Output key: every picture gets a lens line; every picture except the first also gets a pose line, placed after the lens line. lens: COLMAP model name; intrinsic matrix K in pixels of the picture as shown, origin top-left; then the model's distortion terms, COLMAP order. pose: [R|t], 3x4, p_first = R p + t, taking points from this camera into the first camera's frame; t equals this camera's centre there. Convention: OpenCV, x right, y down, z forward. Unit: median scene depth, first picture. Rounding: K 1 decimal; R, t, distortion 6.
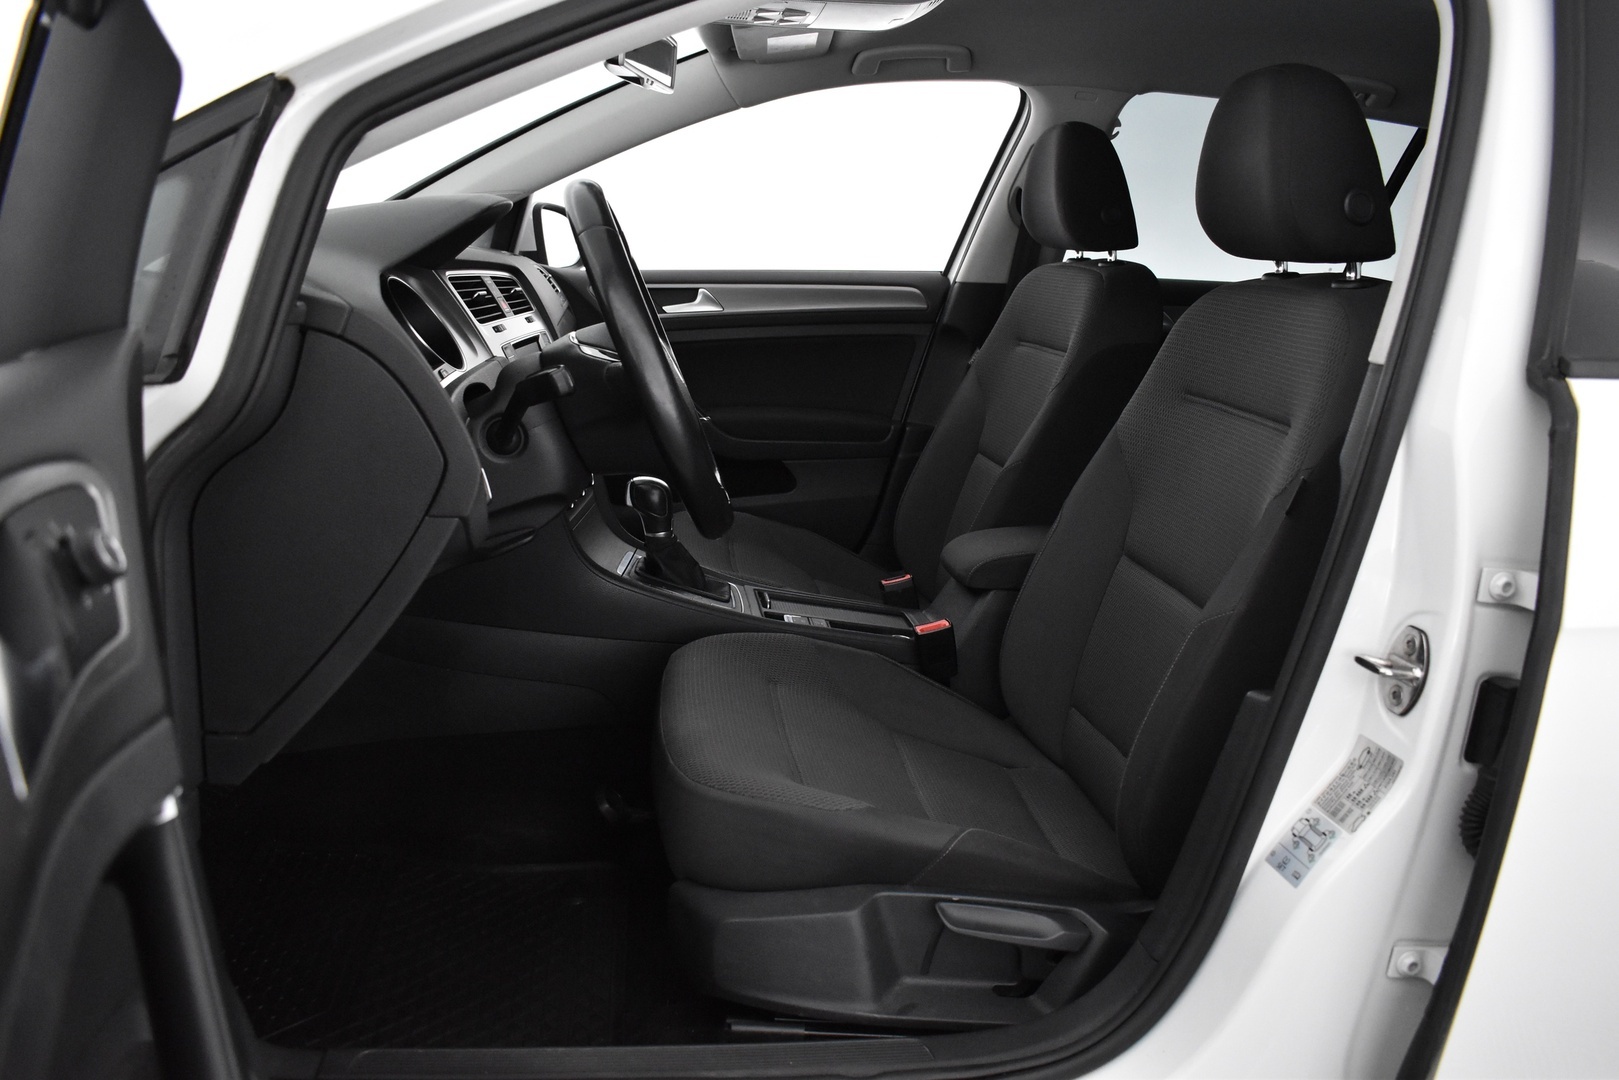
lens RADIAL K [[1217.0, 0, 809.5], [0, 1217.0, 540.0], [0, 0, 1]] dist [-0.113106, 0.000580]
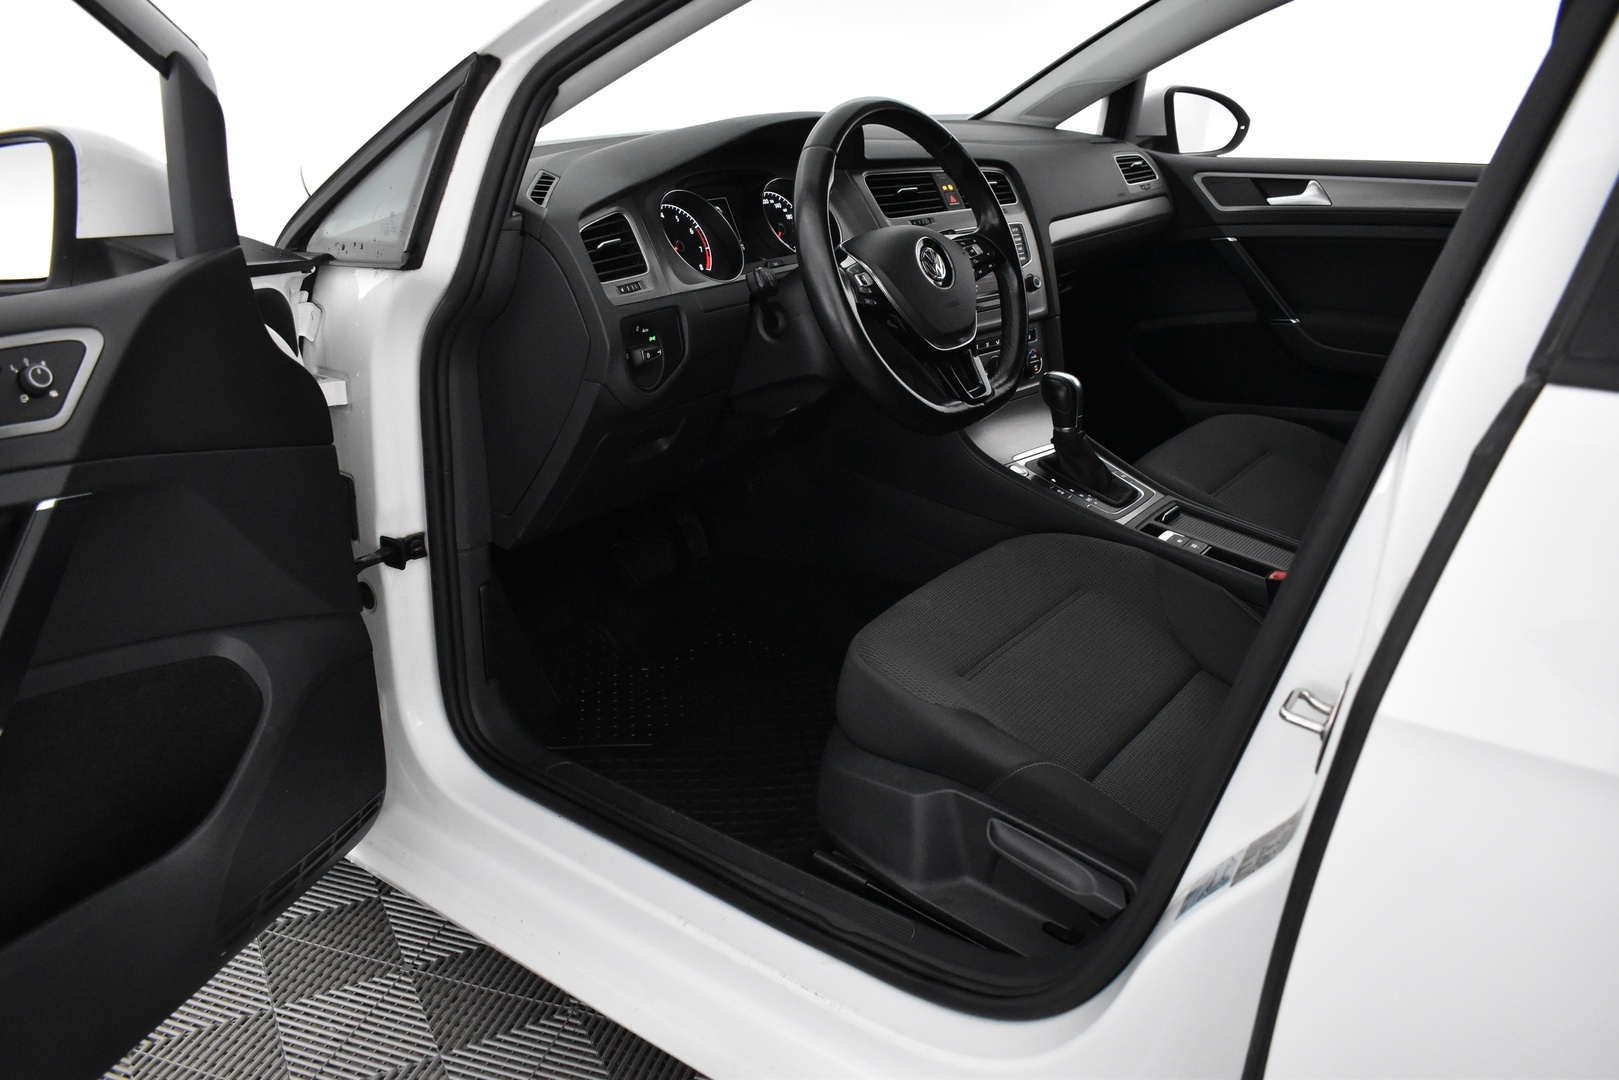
lens RADIAL K [[1231.4, 0, 809.5], [0, 1231.4, 540.0], [0, 0, 1]] dist [-0.097306, 0.002284]
pose [[0.718103, 0.210327, -0.663393, 0.638375], [-0.134998, 0.977230, 0.163697, -0.080127], [0.682718, -0.027994, 0.730146, 0.136606]]
